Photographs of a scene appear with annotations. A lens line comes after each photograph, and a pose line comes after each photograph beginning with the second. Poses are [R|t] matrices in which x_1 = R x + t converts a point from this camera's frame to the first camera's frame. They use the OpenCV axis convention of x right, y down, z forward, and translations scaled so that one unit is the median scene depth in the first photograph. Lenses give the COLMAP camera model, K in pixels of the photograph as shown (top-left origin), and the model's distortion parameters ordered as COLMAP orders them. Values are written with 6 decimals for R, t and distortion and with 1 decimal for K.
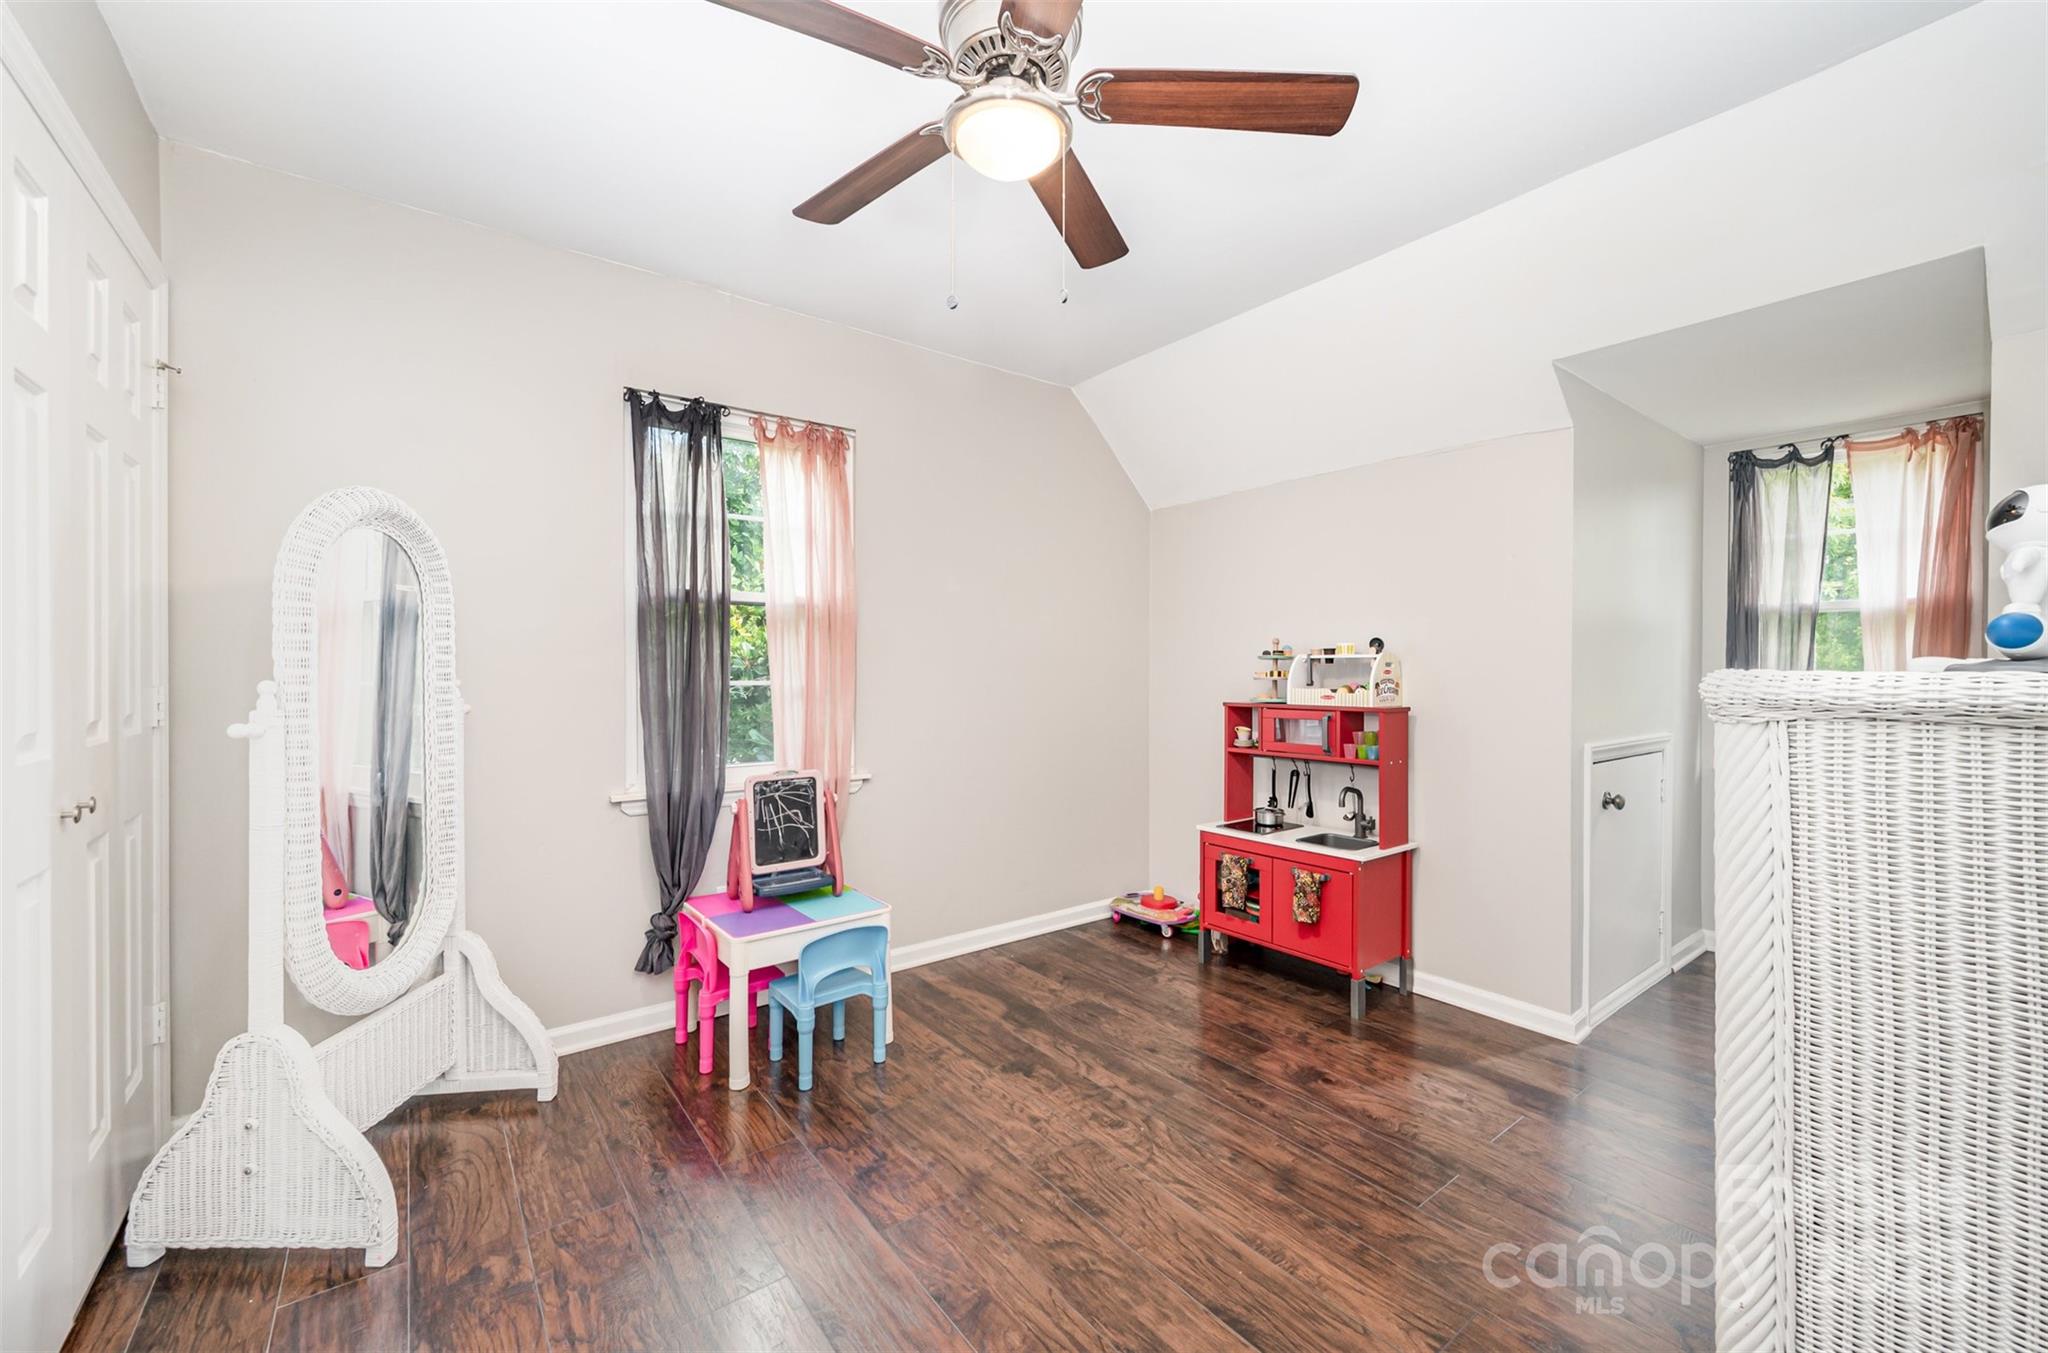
lens RADIAL K [[813.9, 0, 1026.0], [0, 813.9, 675.8], [0, 0, 1]] dist [-0.001602, -0.000214]
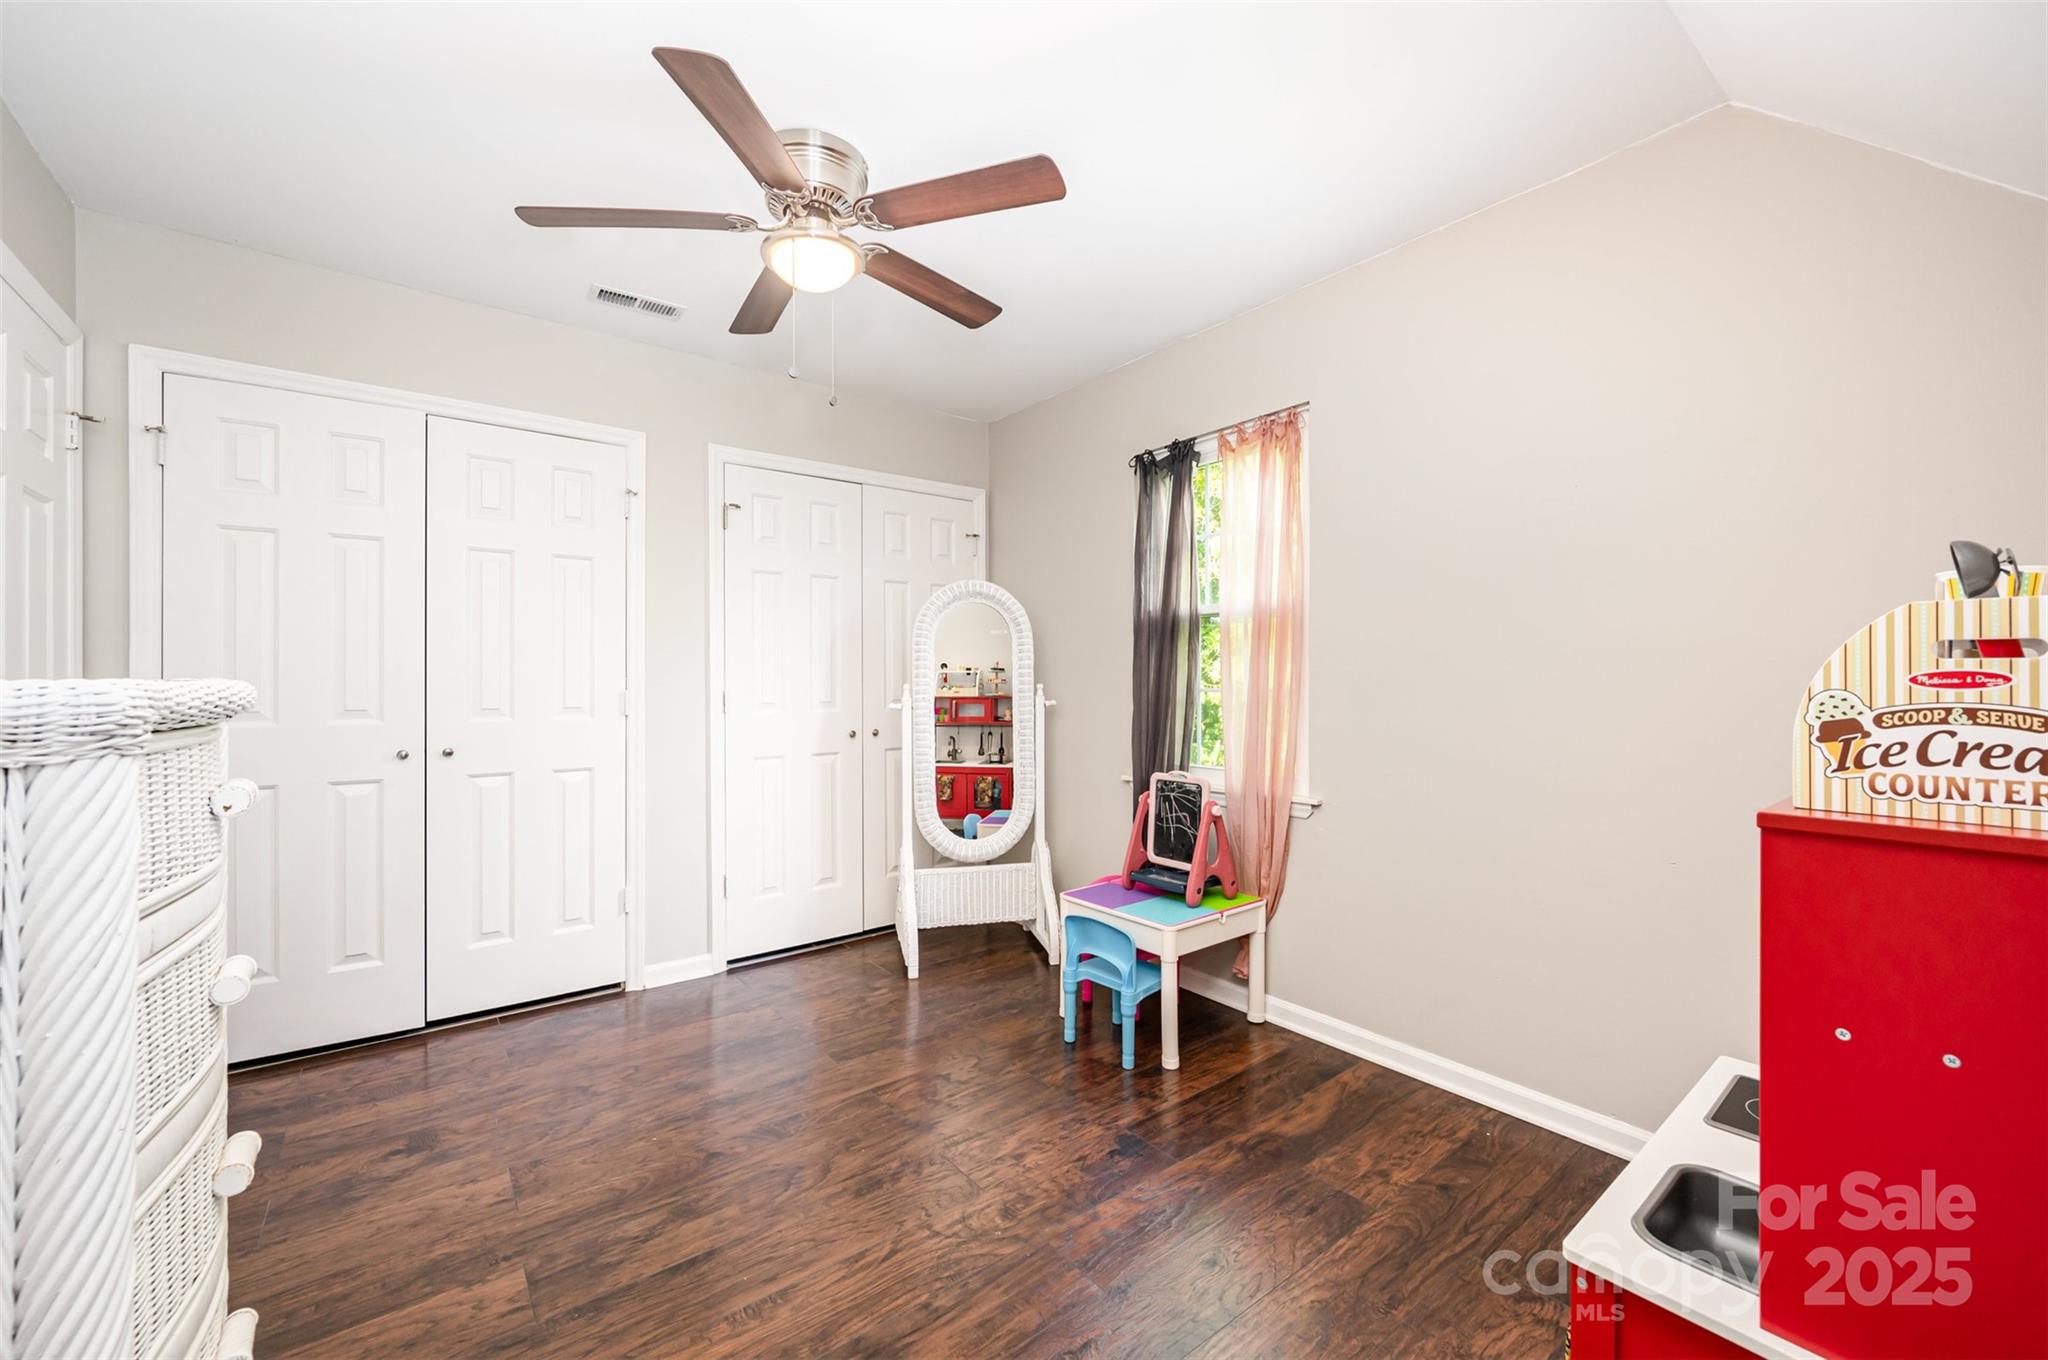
lens RADIAL K [[813.9, 0, 1024.2], [0, 813.9, 680.8], [0, 0, 1]] dist [-0.001602, -0.000214]
pose [[0.007541, 0.001590, -0.999970, 0.758646], [-0.004945, 0.999987, 0.001553, -0.003927], [0.999959, 0.004933, 0.007548, 0.797213]]
